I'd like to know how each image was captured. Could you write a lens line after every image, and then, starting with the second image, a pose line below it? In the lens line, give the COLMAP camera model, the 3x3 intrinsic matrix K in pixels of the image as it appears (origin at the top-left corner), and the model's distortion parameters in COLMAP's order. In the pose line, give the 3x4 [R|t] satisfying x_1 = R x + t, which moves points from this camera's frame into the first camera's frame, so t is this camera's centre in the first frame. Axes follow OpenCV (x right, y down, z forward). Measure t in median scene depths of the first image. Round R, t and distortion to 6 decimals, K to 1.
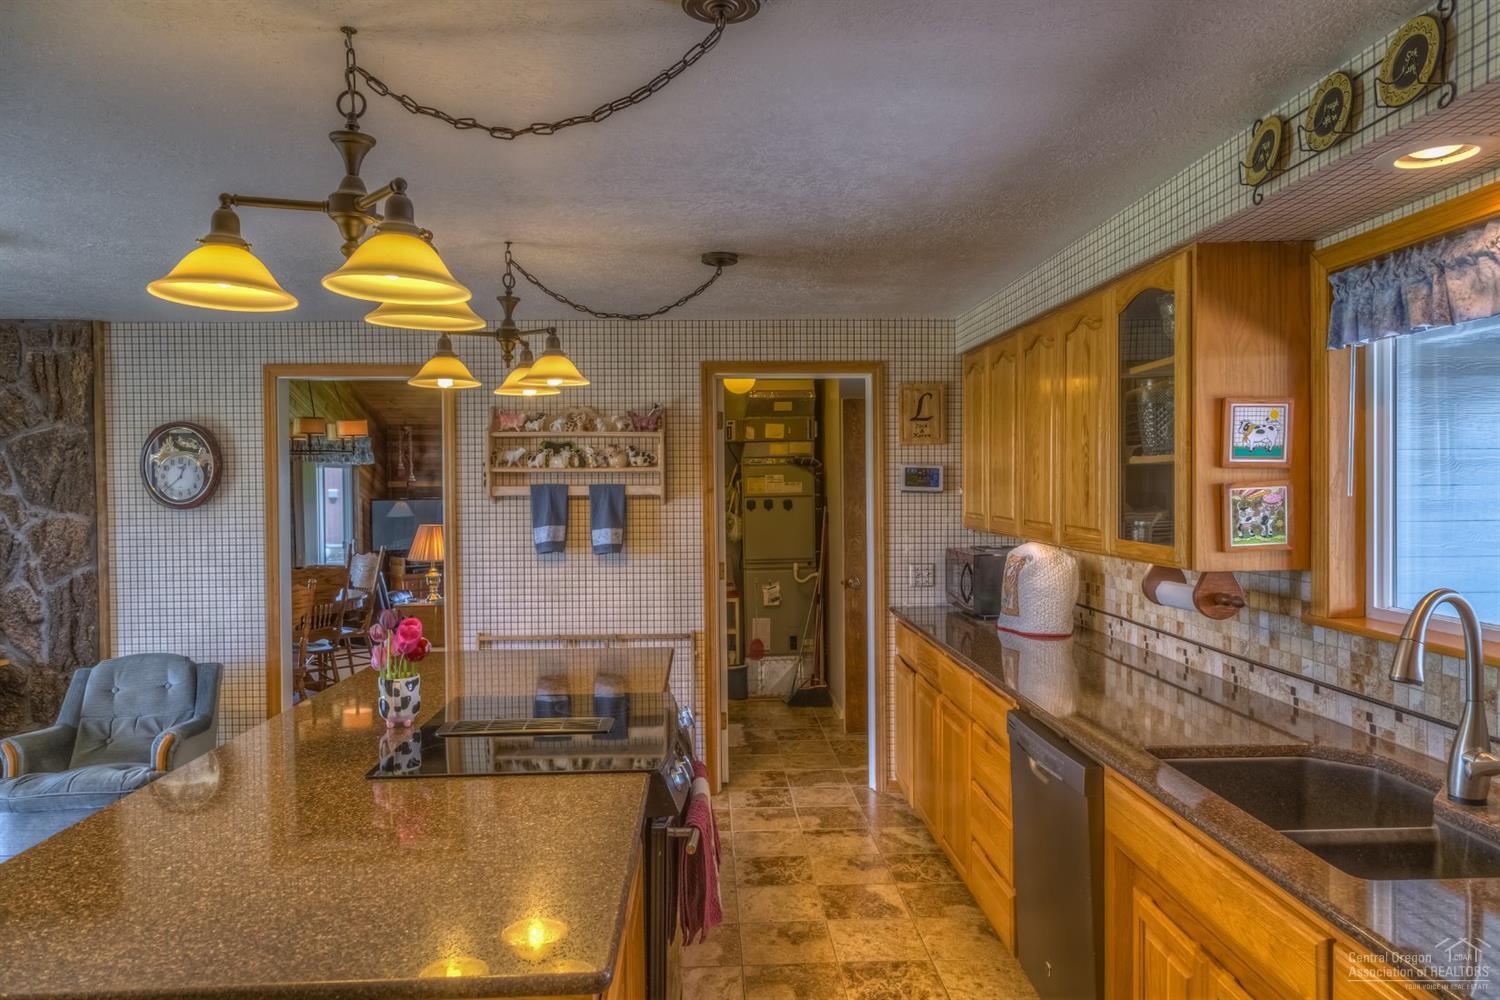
lens RADIAL K [[1002.7, 0, 750.0], [0, 1002.7, 500.0], [0, 0, 1]] dist [0.021365, -0.006692]
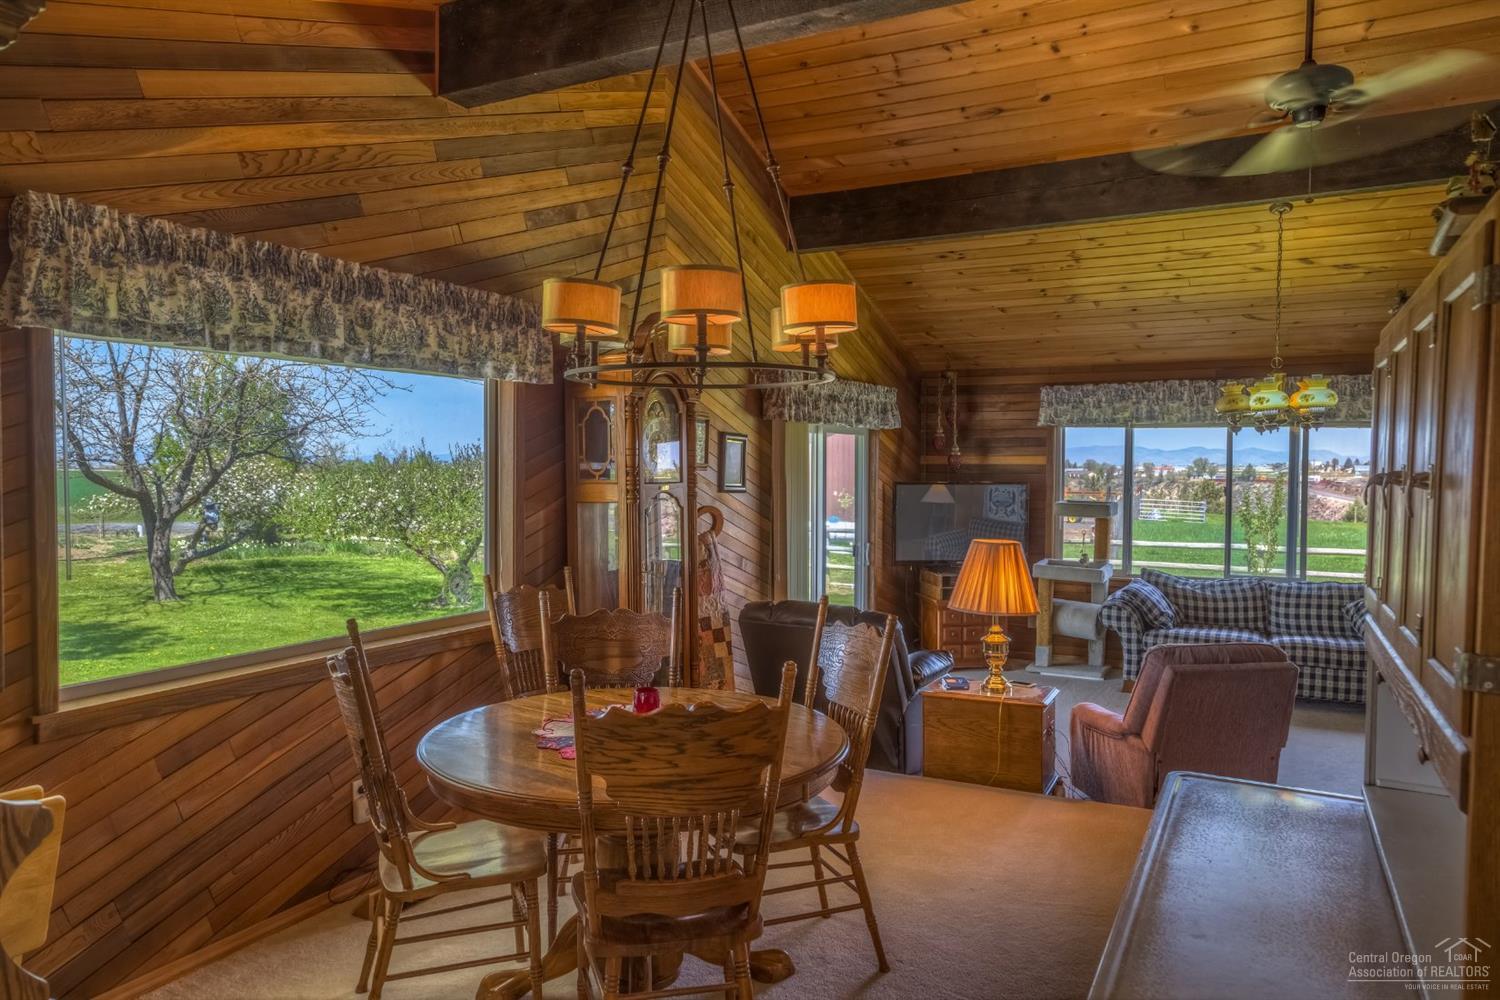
lens RADIAL K [[1008.7, 0, 750.0], [0, 1008.7, 500.0], [0, 0, 1]] dist [0.023908, 0.001362]
pose [[0.867994, 0.029902, -0.495674, -0.335858], [-0.018504, 0.999440, 0.027888, -0.015106], [0.496230, -0.015035, 0.868061, 0.968893]]
